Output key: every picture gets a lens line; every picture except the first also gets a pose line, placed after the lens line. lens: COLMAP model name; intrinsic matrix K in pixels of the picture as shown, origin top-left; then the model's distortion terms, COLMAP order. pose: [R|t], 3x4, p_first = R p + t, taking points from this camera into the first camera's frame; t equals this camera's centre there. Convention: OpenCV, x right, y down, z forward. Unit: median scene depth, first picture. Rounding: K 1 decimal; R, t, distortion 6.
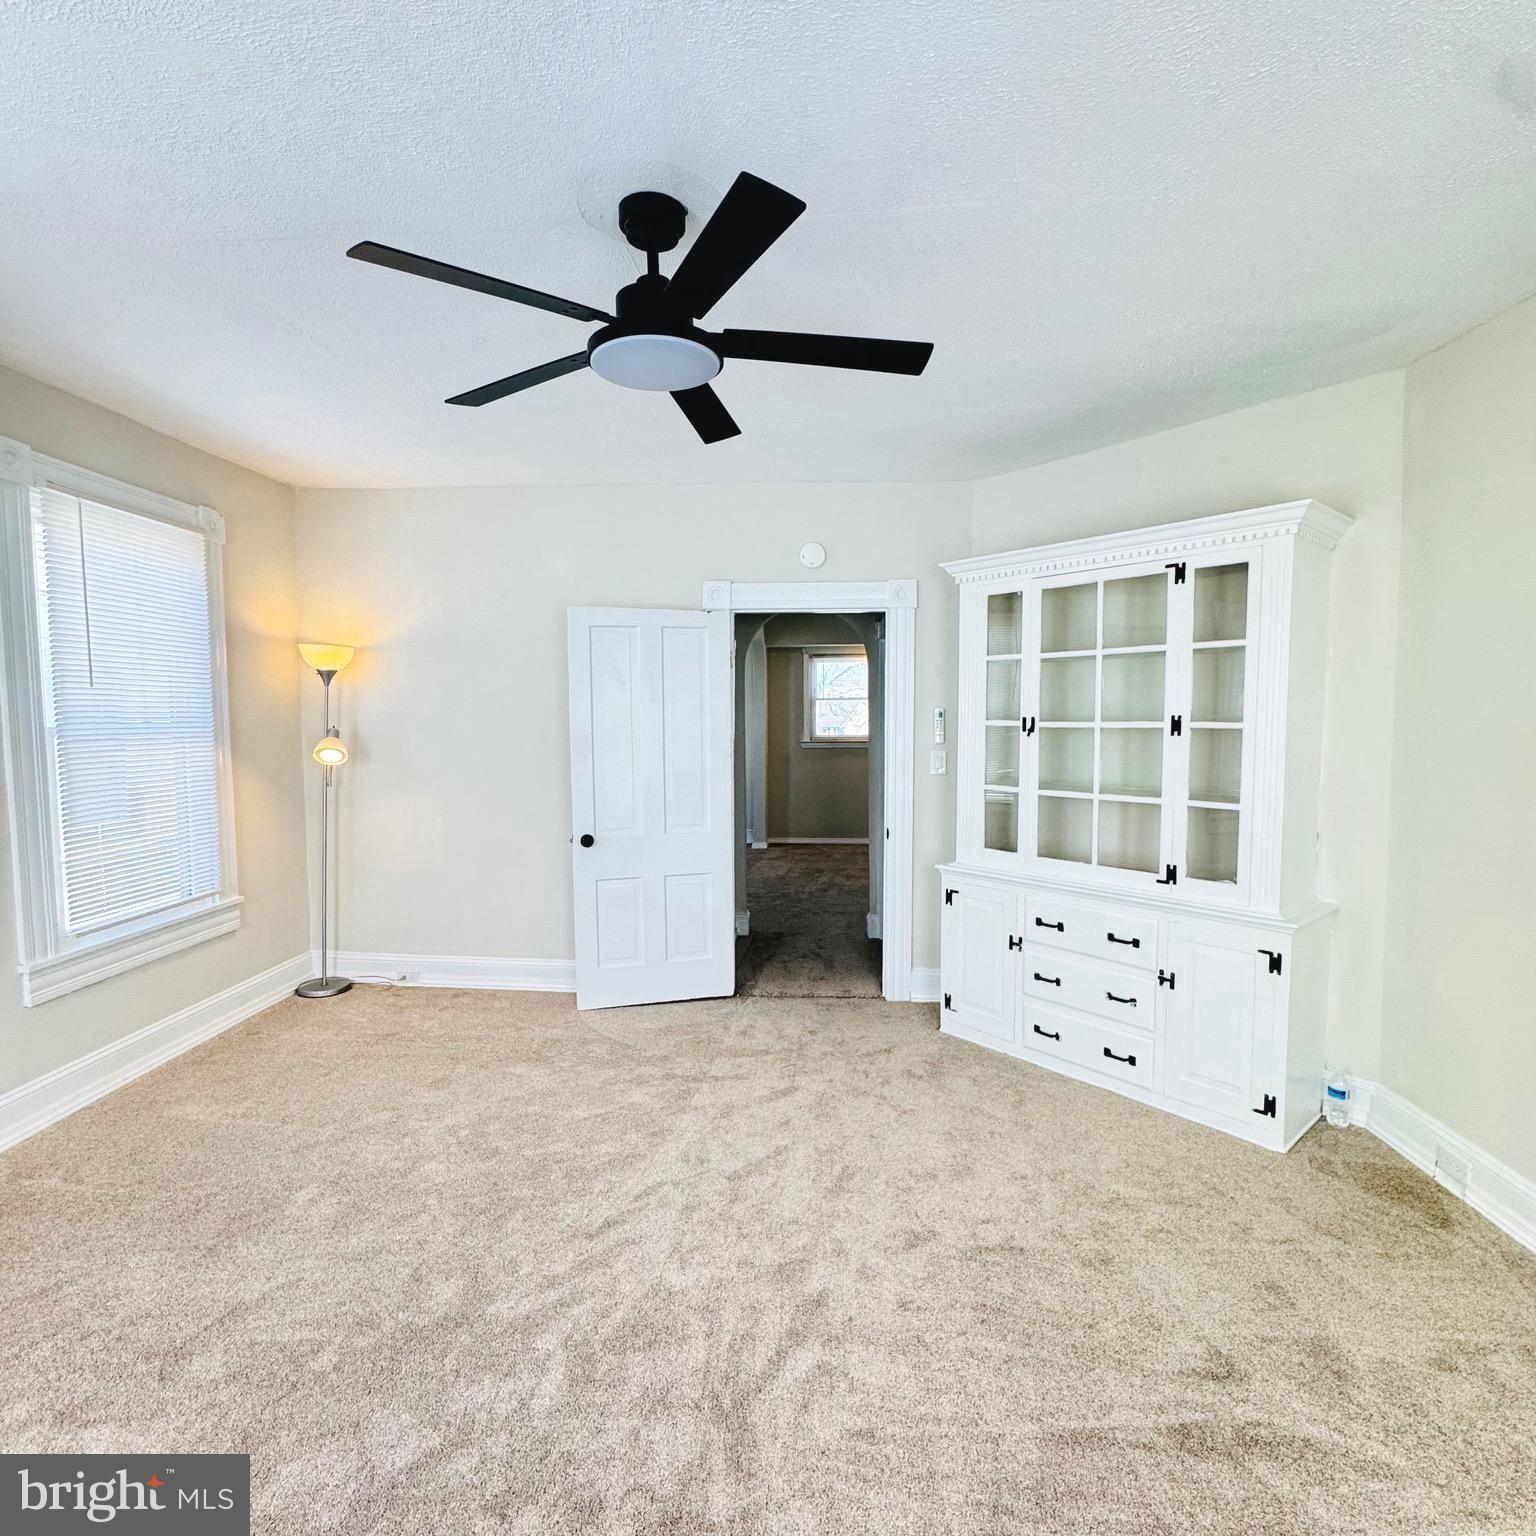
lens RADIAL K [[809.8, 0, 750.3], [0, 809.8, 763.8], [0, 0, 1]] dist [0.003044, 0.000689]
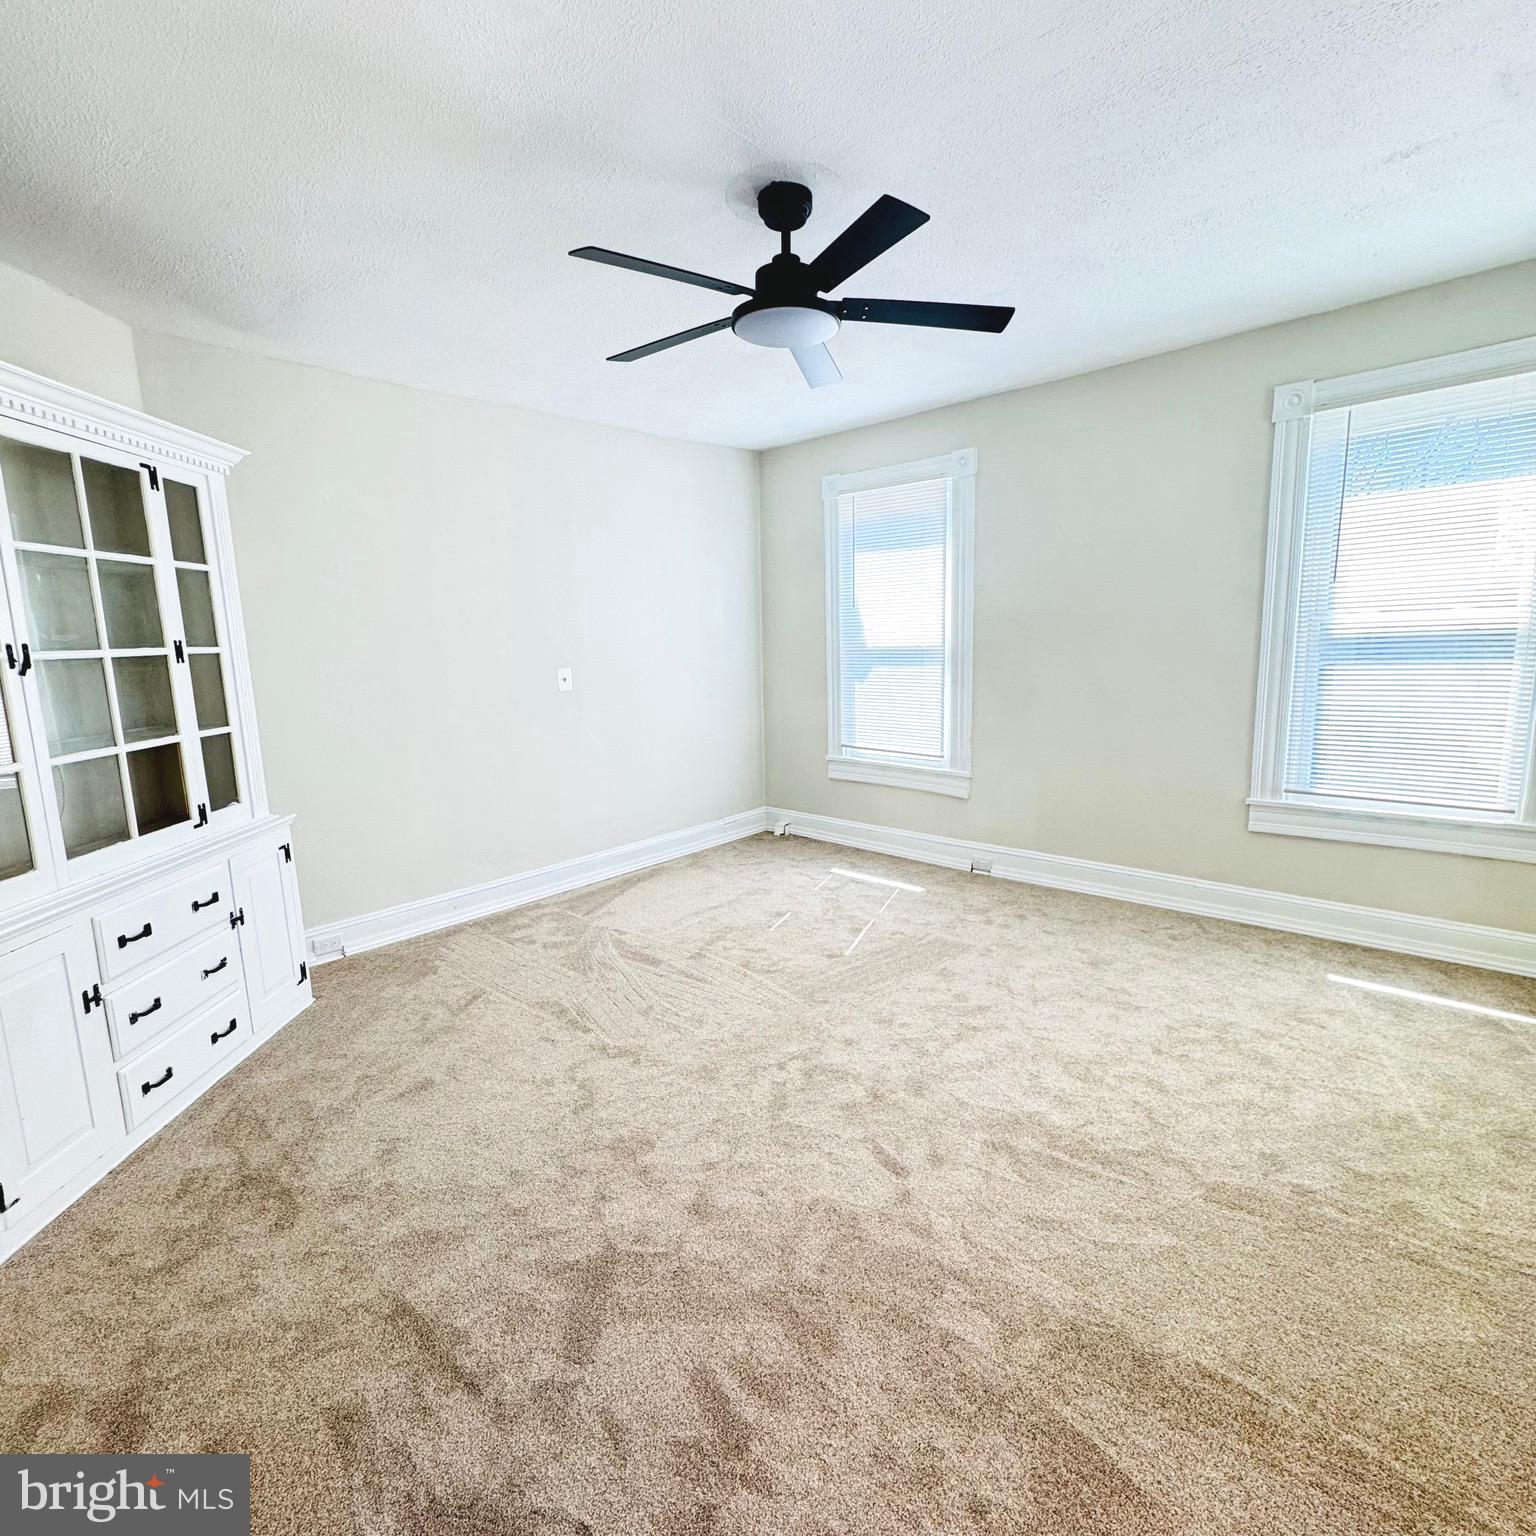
lens RADIAL K [[809.8, 0, 750.3], [0, 809.8, 763.8], [0, 0, 1]] dist [0.003044, 0.000689]
pose [[-0.765466, -0.067501, 0.639926, -0.545269], [0.081726, 0.976231, 0.200734, -0.053963], [-0.638265, 0.205954, -0.741755, 1.279369]]
